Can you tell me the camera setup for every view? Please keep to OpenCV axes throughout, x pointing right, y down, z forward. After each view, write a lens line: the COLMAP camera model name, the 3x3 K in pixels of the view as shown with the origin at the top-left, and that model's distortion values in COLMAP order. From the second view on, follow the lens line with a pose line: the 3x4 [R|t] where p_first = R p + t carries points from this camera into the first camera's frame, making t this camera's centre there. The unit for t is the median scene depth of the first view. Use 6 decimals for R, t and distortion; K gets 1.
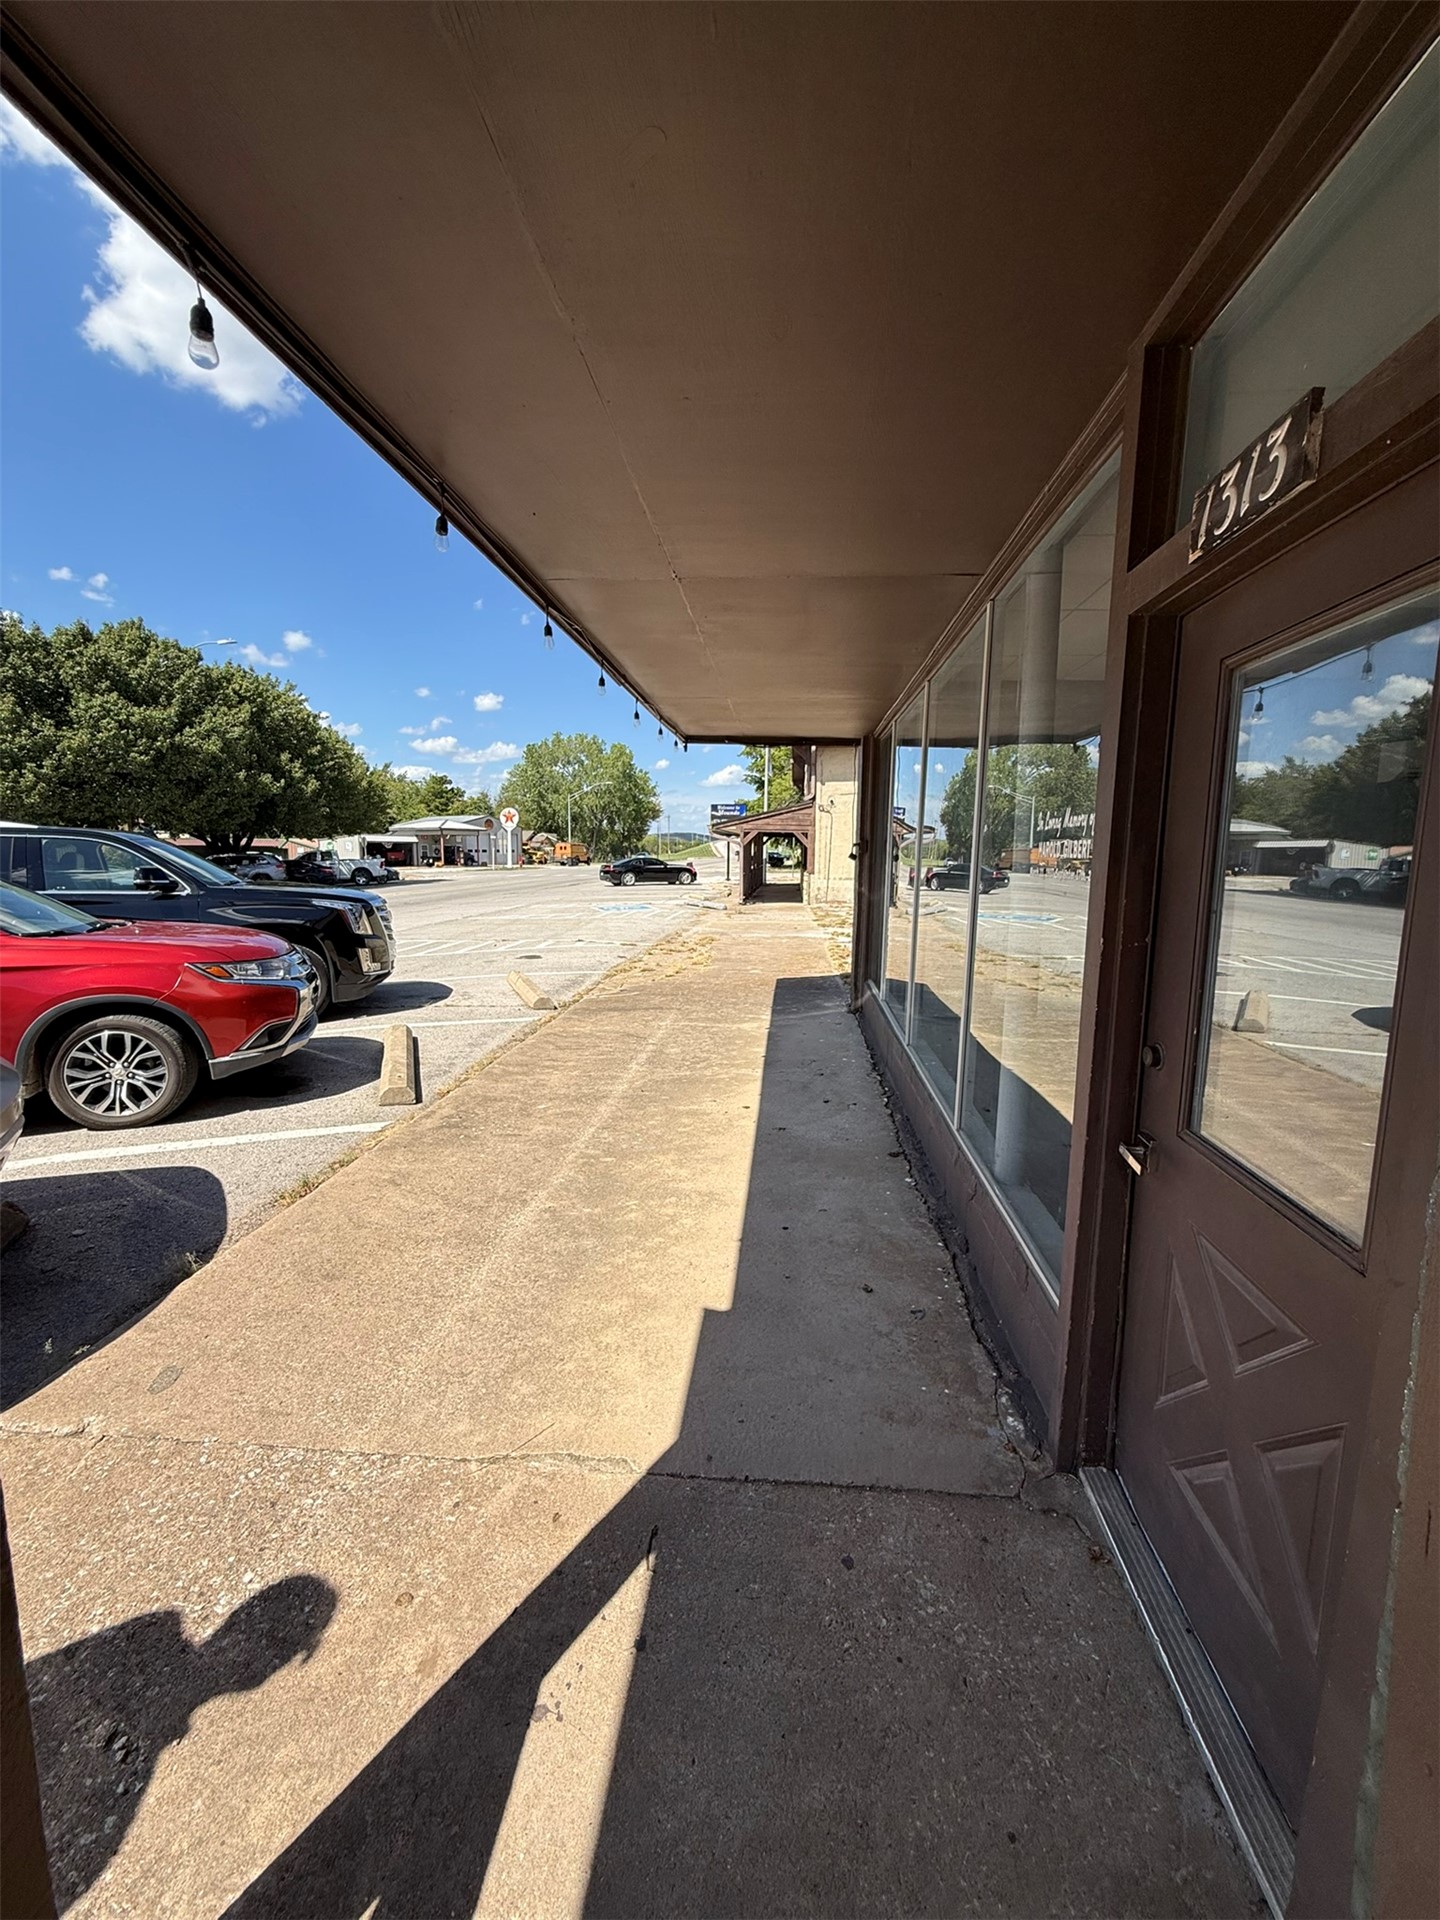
lens RADIAL K [[767.8, 0, 720.0], [0, 767.8, 960.0], [0, 0, 1]] dist [0.000281, 0.000457]
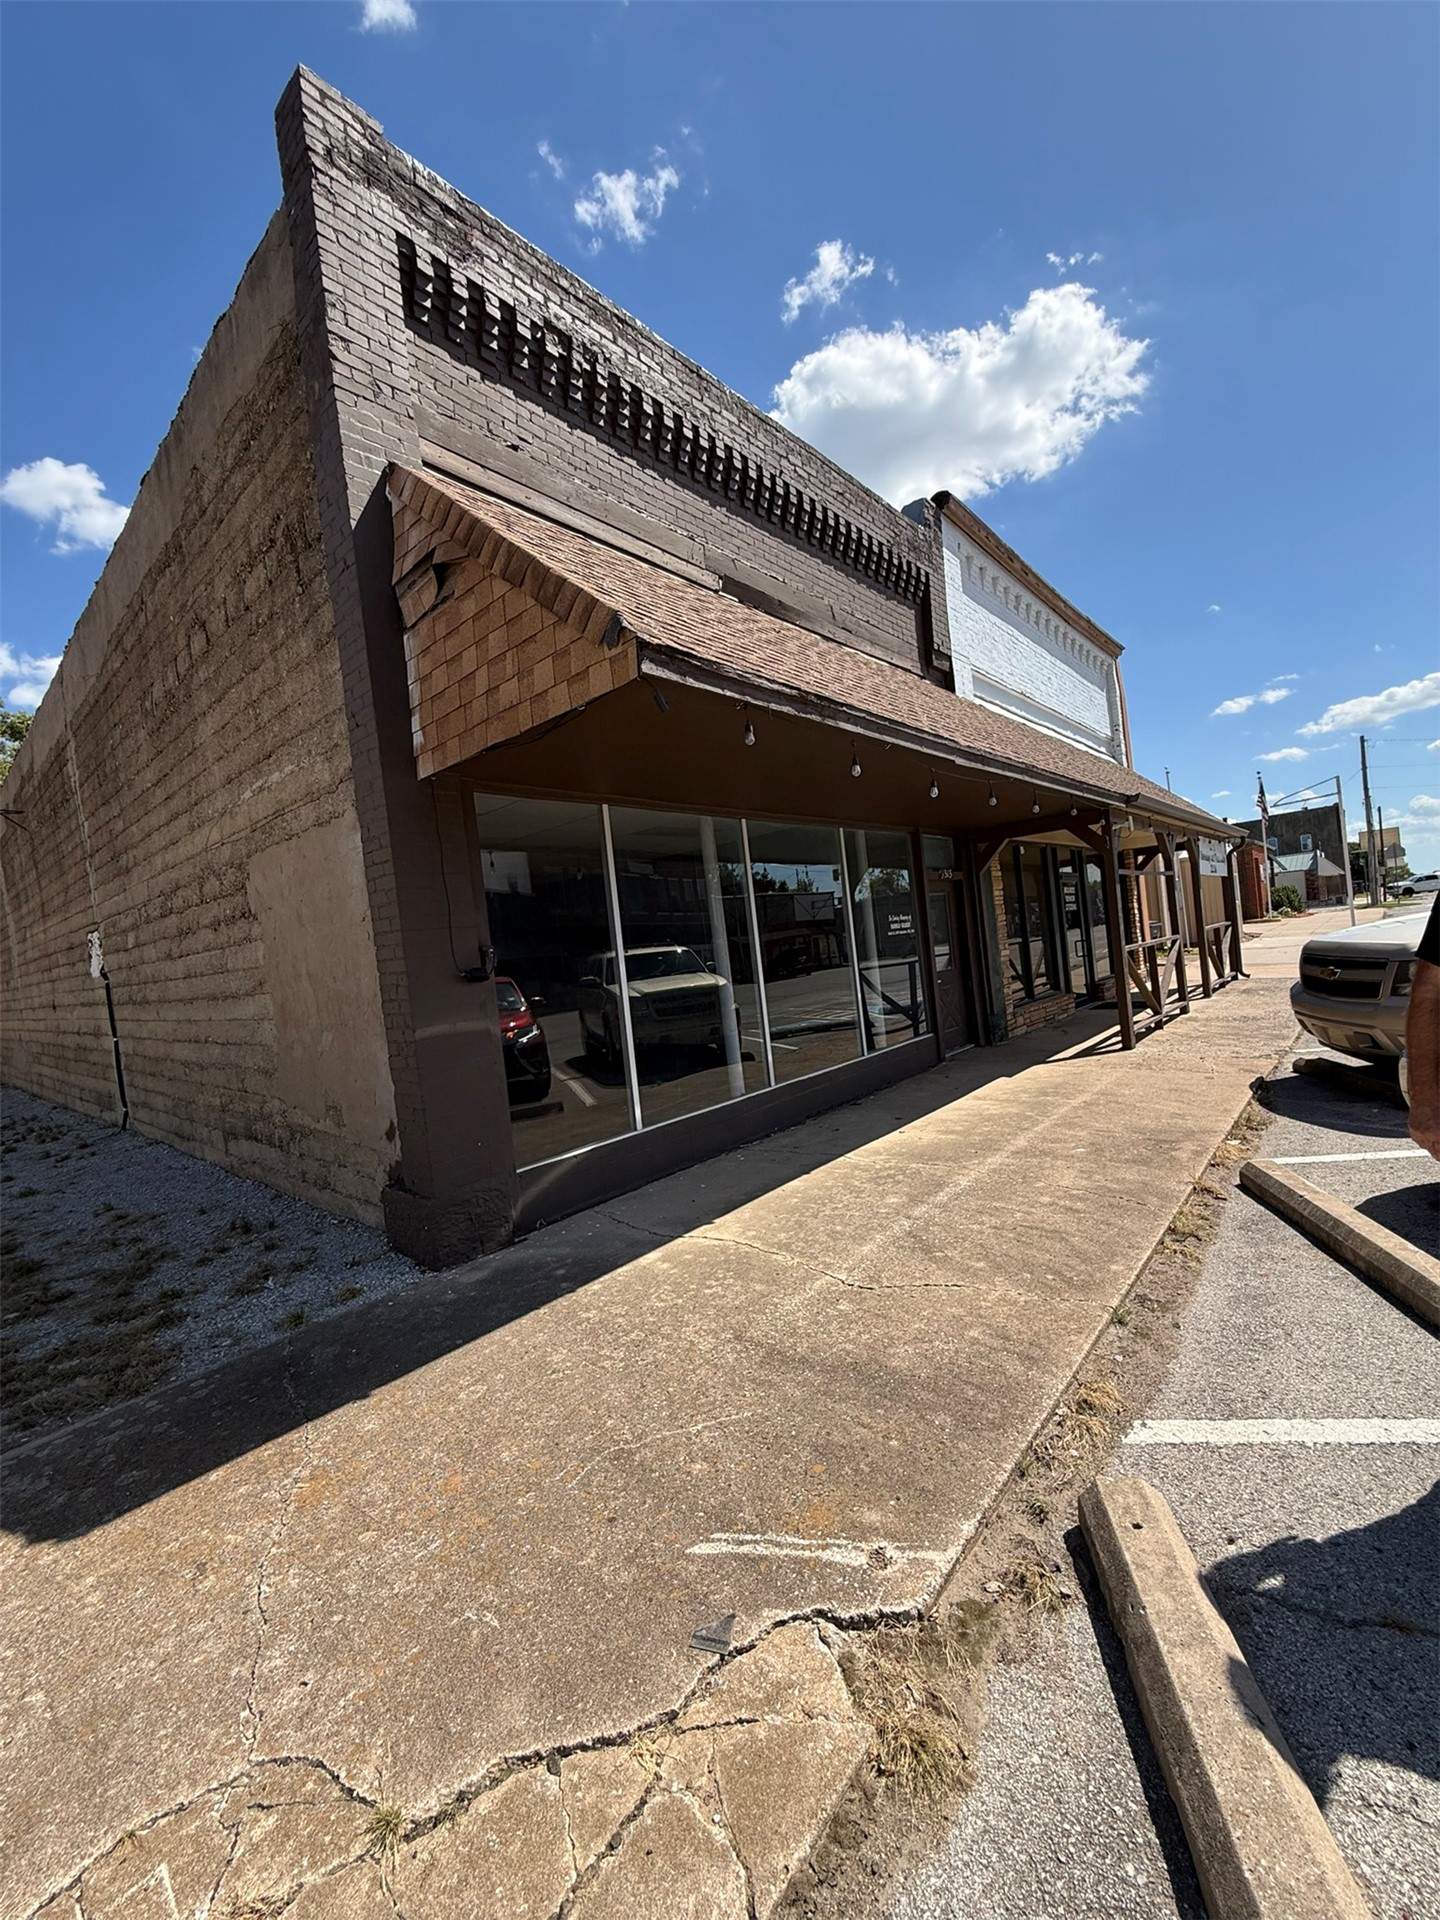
lens RADIAL K [[767.8, 0, 720.0], [0, 767.8, 960.0], [0, 0, 1]] dist [0.000281, 0.000457]
pose [[-0.802884, 0.059158, 0.593192, -0.539152], [0.173906, 0.975025, 0.138143, -0.336628], [-0.570205, 0.214072, -0.793120, 2.341356]]
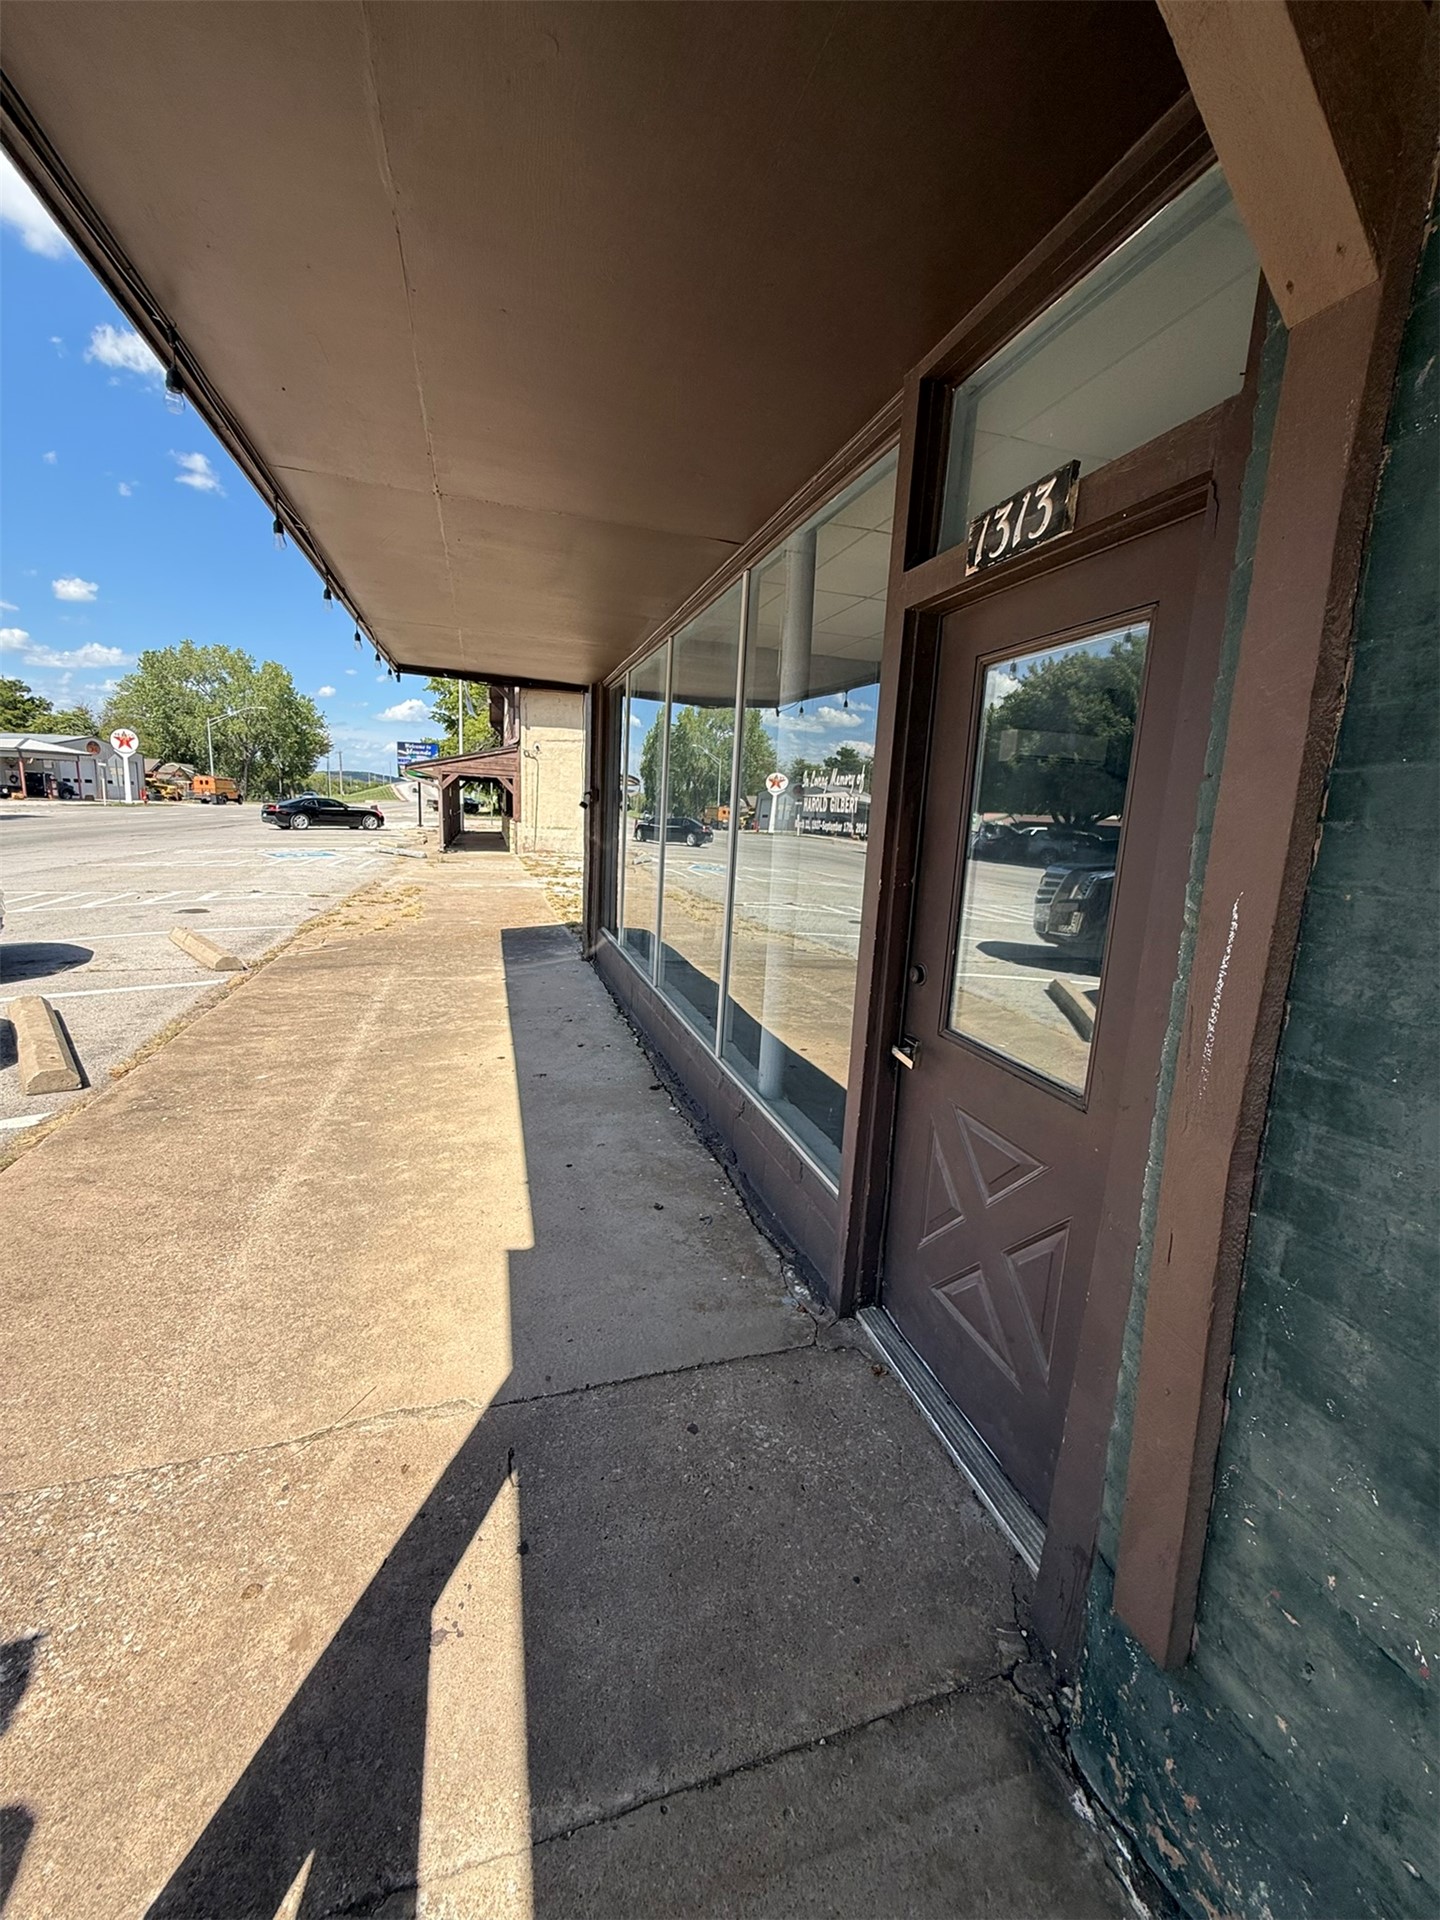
lens RADIAL K [[767.8, 0, 720.0], [0, 767.8, 960.0], [0, 0, 1]] dist [0.000281, 0.000457]
pose [[0.926539, -0.037926, 0.374282, -0.077782], [0.014034, 0.997697, 0.066356, 0.005731], [-0.375937, -0.056229, 0.924938, -0.012130]]
